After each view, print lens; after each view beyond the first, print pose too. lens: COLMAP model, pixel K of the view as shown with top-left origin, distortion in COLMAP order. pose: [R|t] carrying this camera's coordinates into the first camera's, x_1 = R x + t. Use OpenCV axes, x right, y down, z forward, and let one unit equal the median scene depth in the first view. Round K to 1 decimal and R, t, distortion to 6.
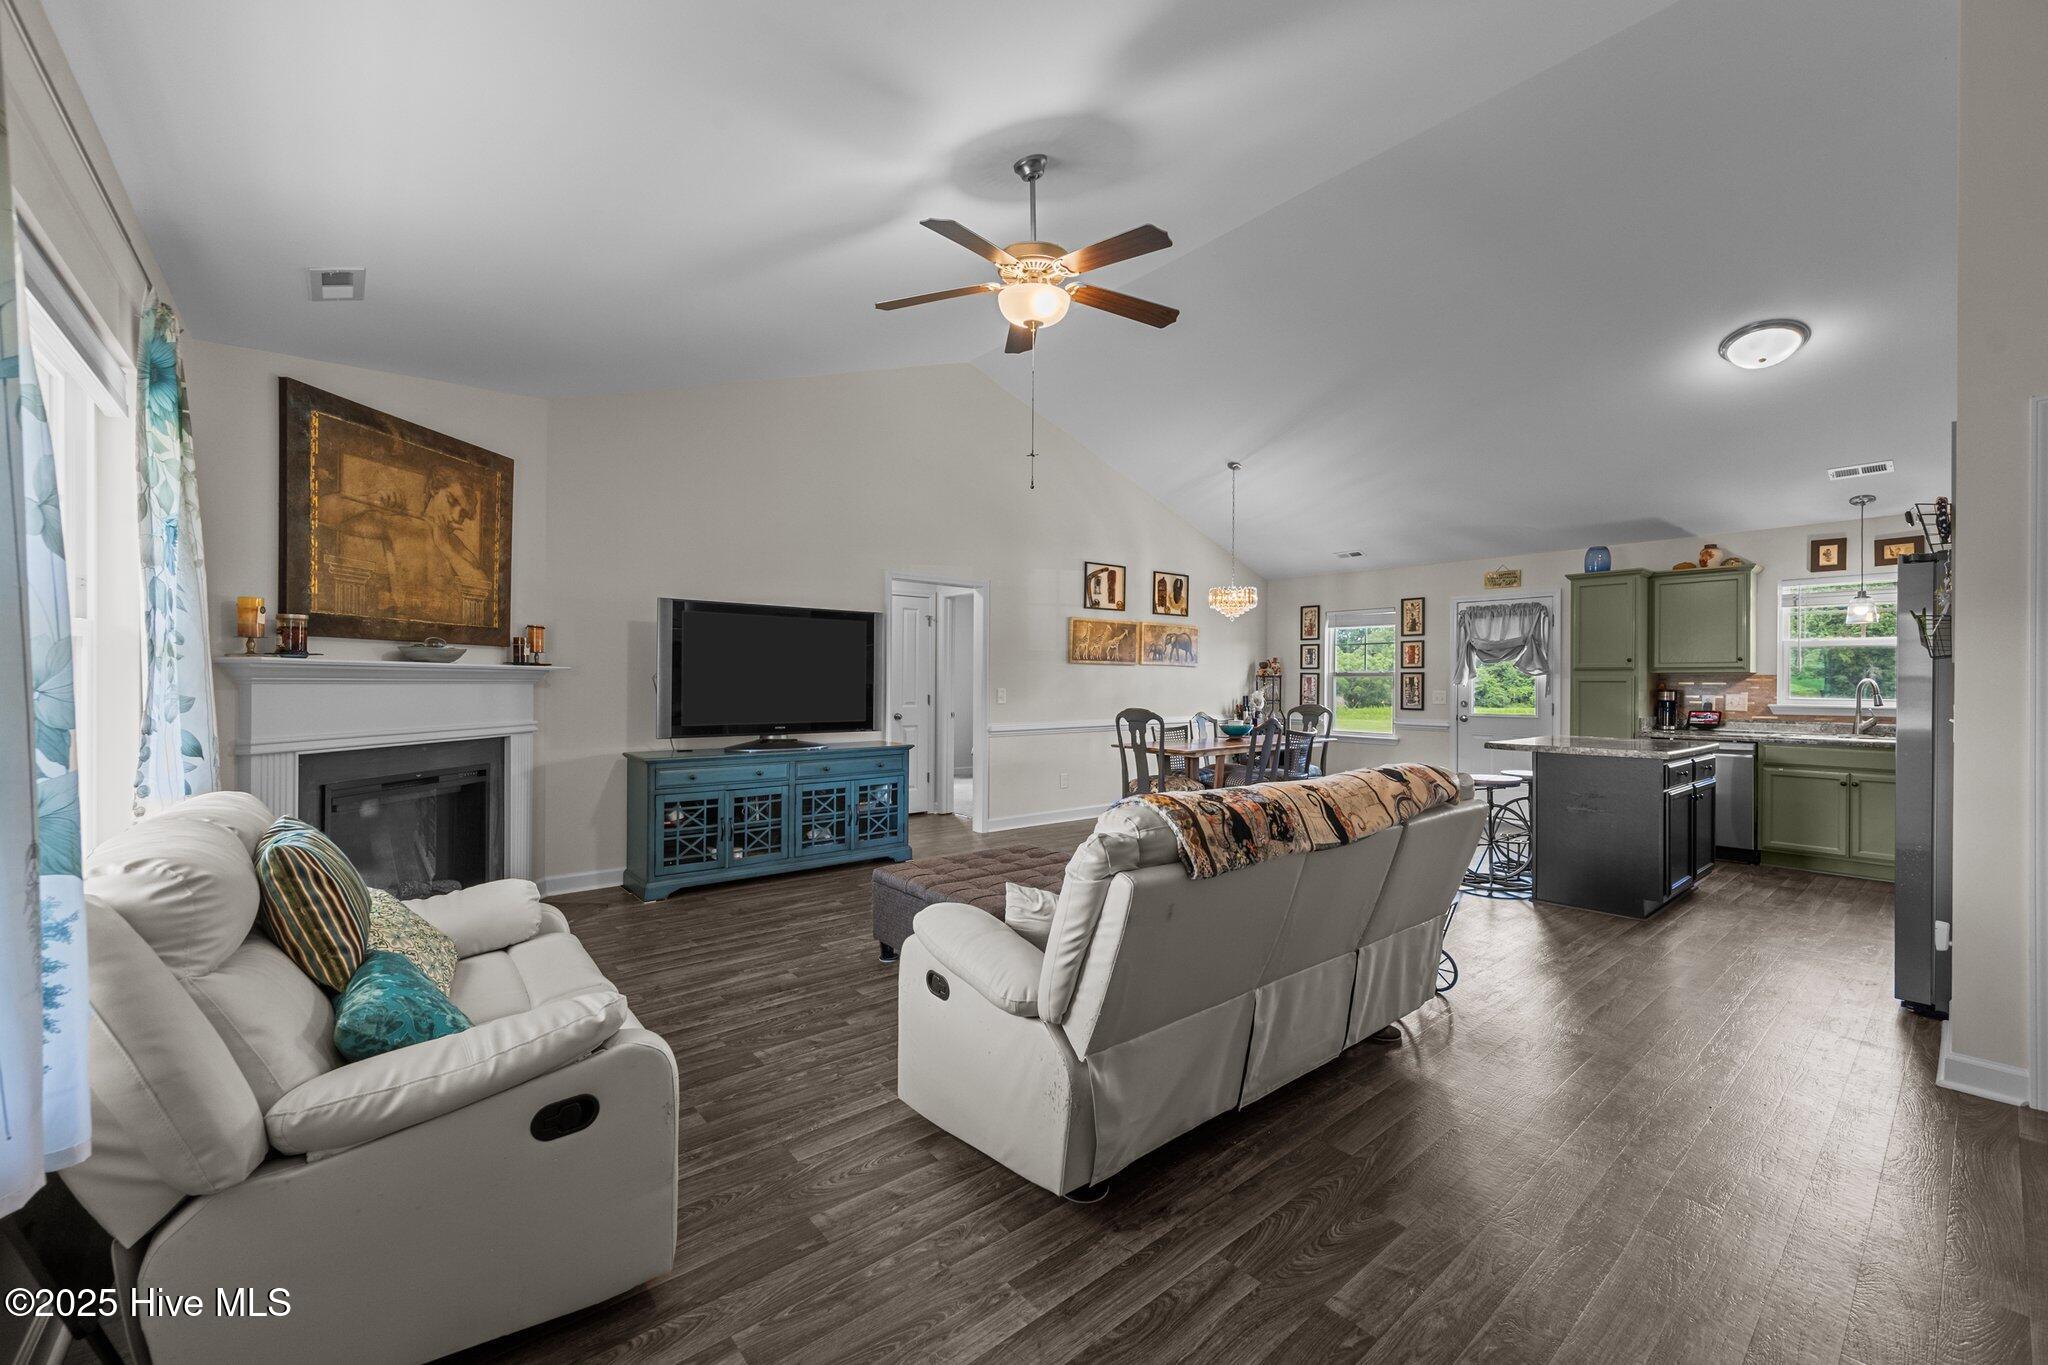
lens RADIAL K [[816.8, 0, 1028.3], [0, 816.8, 681.2], [0, 0, 1]] dist [0.001317, -0.001024]
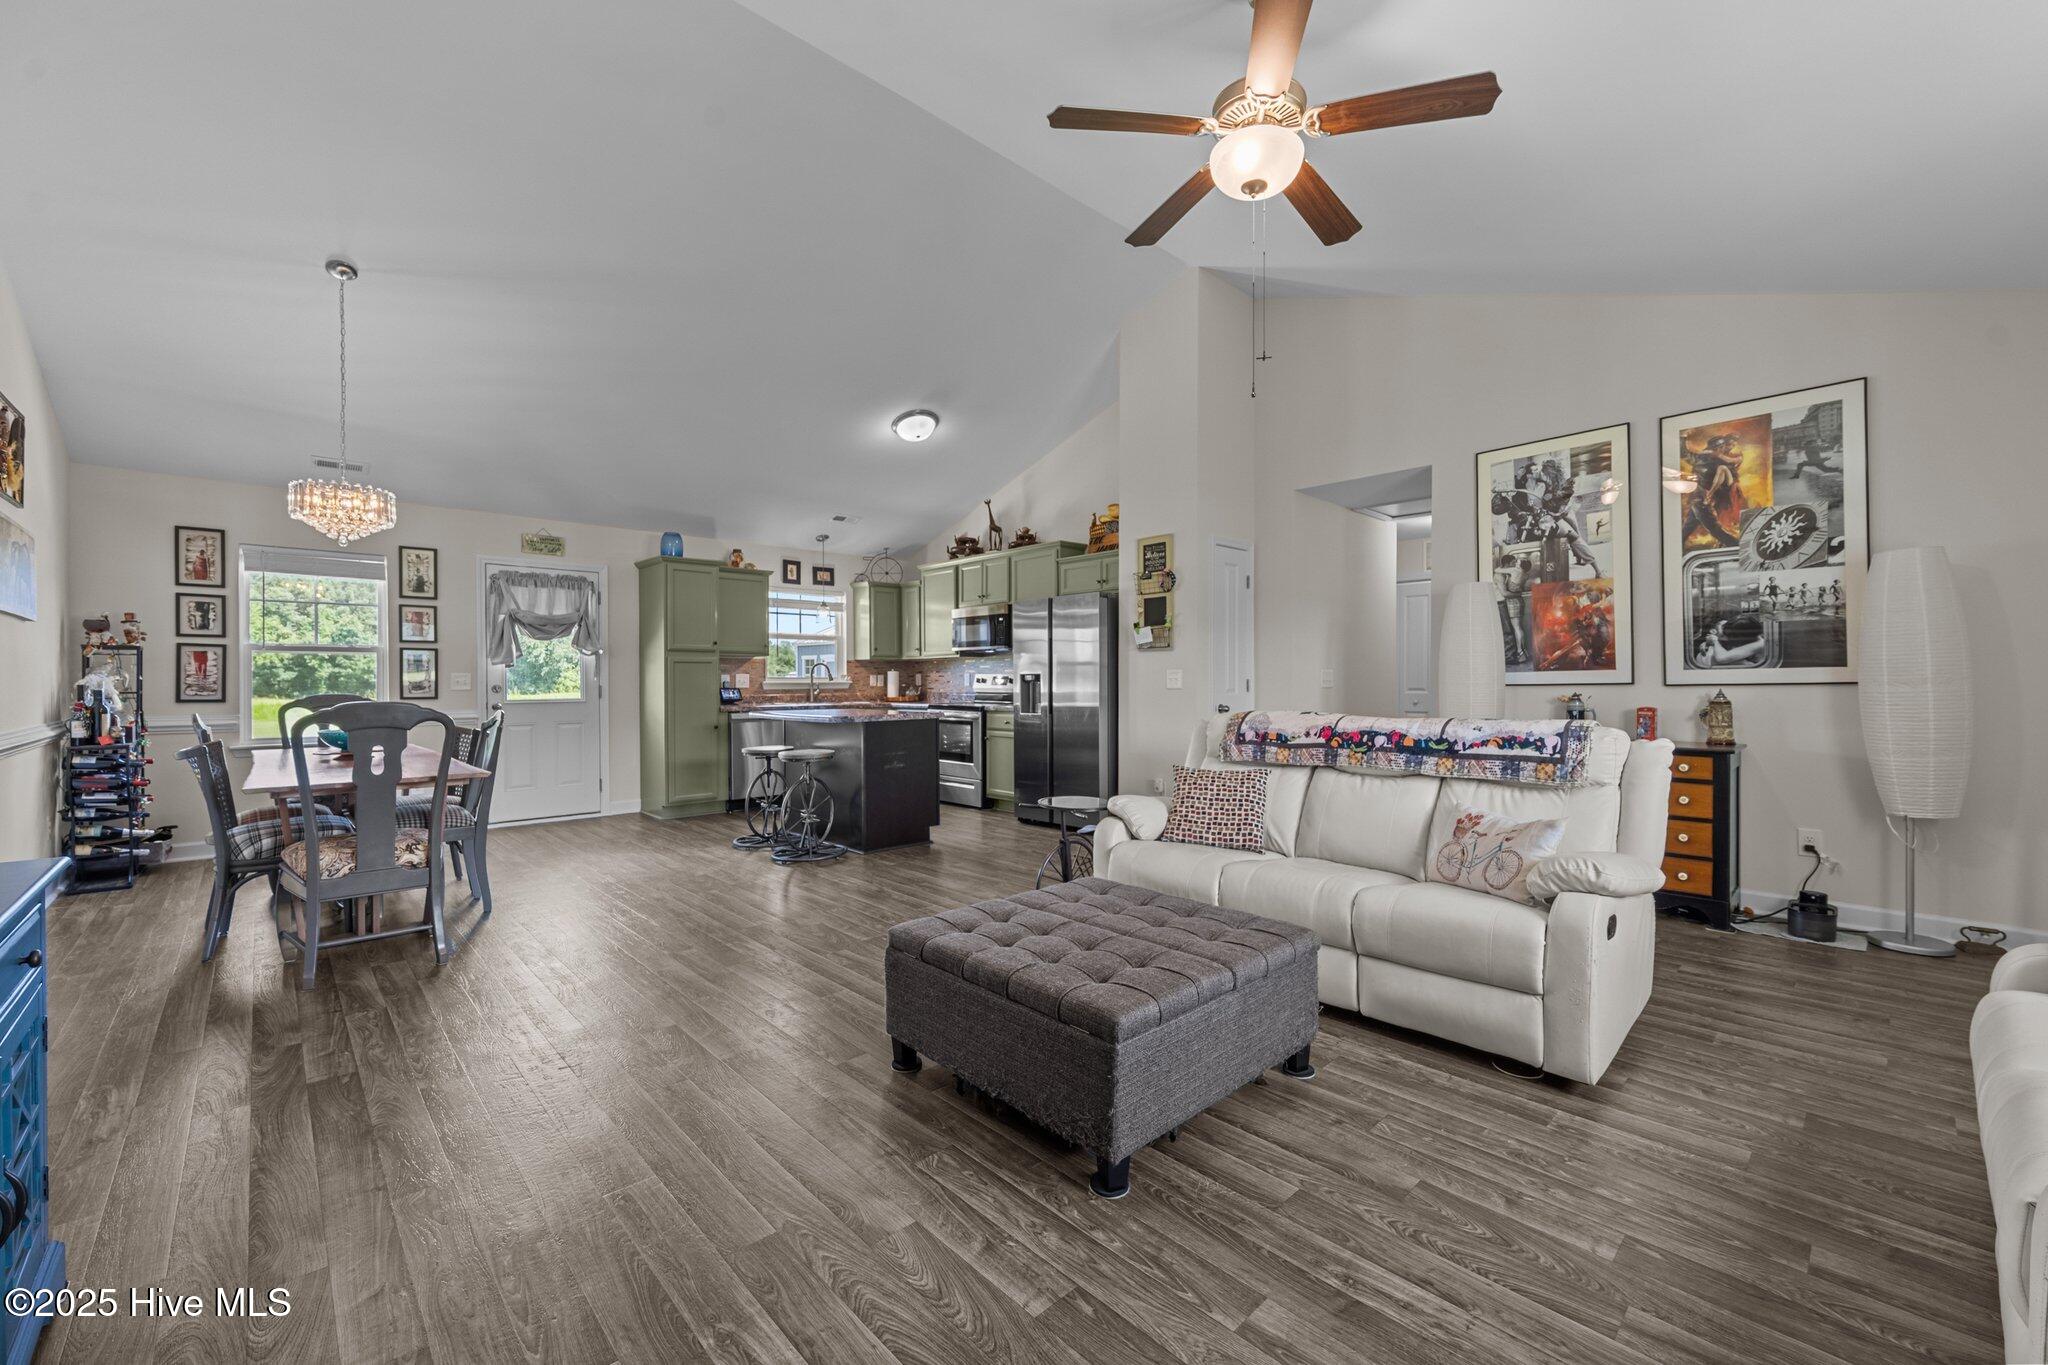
lens RADIAL K [[816.8, 0, 1023.4], [0, 816.8, 685.2], [0, 0, 1]] dist [0.001317, -0.001024]
pose [[-0.059799, -0.014423, 0.998106, -0.613106], [-0.000120, 0.999896, 0.014441, 0.024526], [-0.998210, 0.000744, -0.059794, 1.003380]]
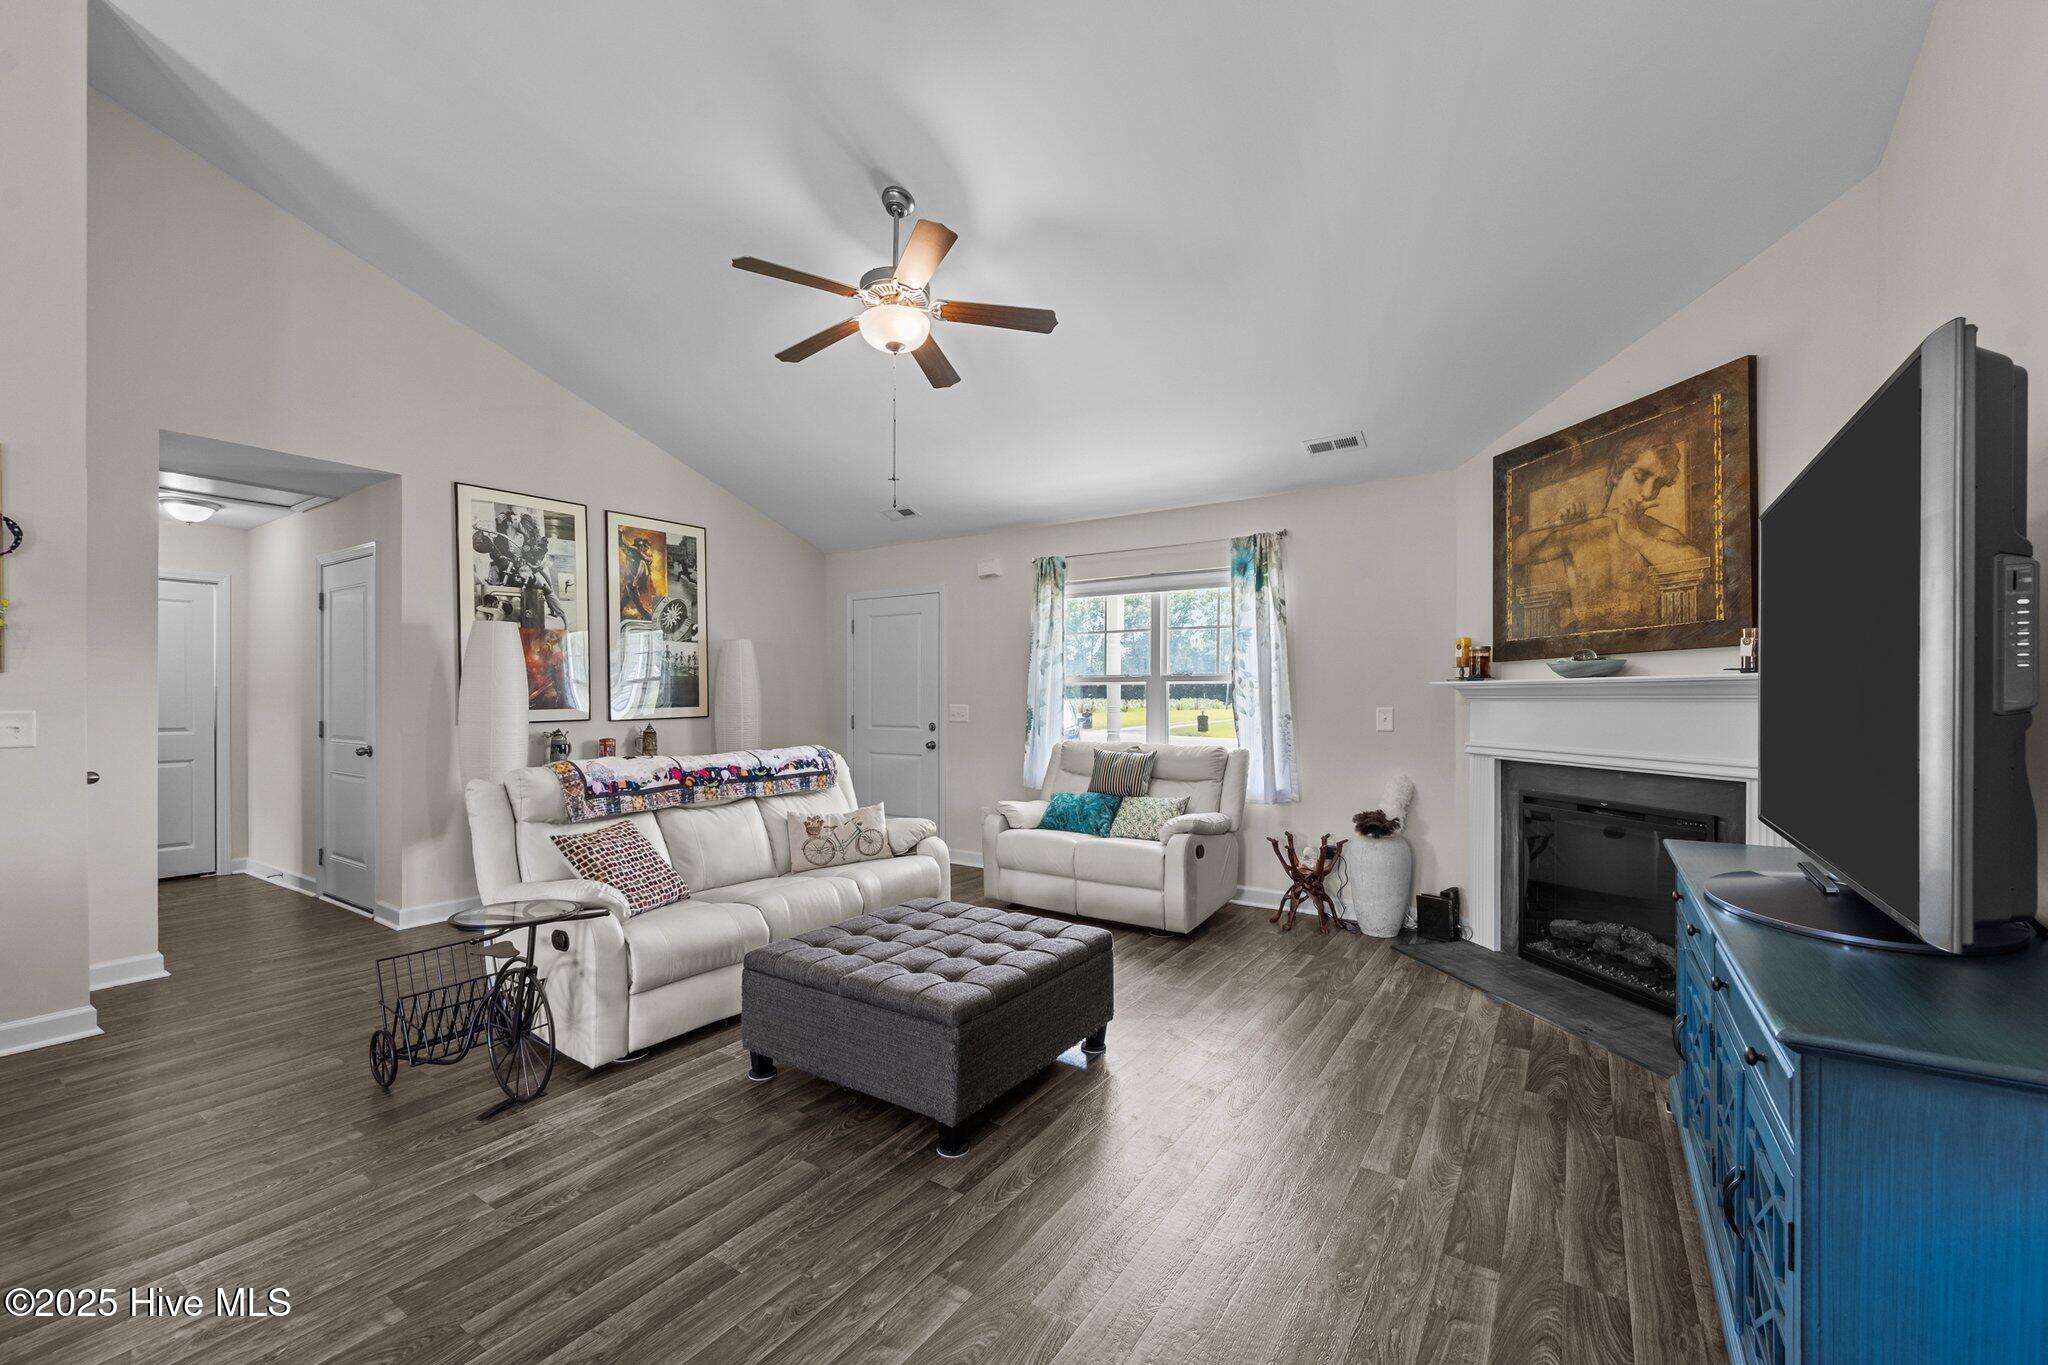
lens RADIAL K [[816.8, 0, 1024.7], [0, 816.8, 705.1], [0, 0, 1]] dist [0.001317, -0.001024]
pose [[-0.959304, -0.004298, -0.282344, 0.108599], [-0.005162, 0.999984, 0.002314, 0.007737], [0.282329, 0.003677, -0.959310, 1.596208]]
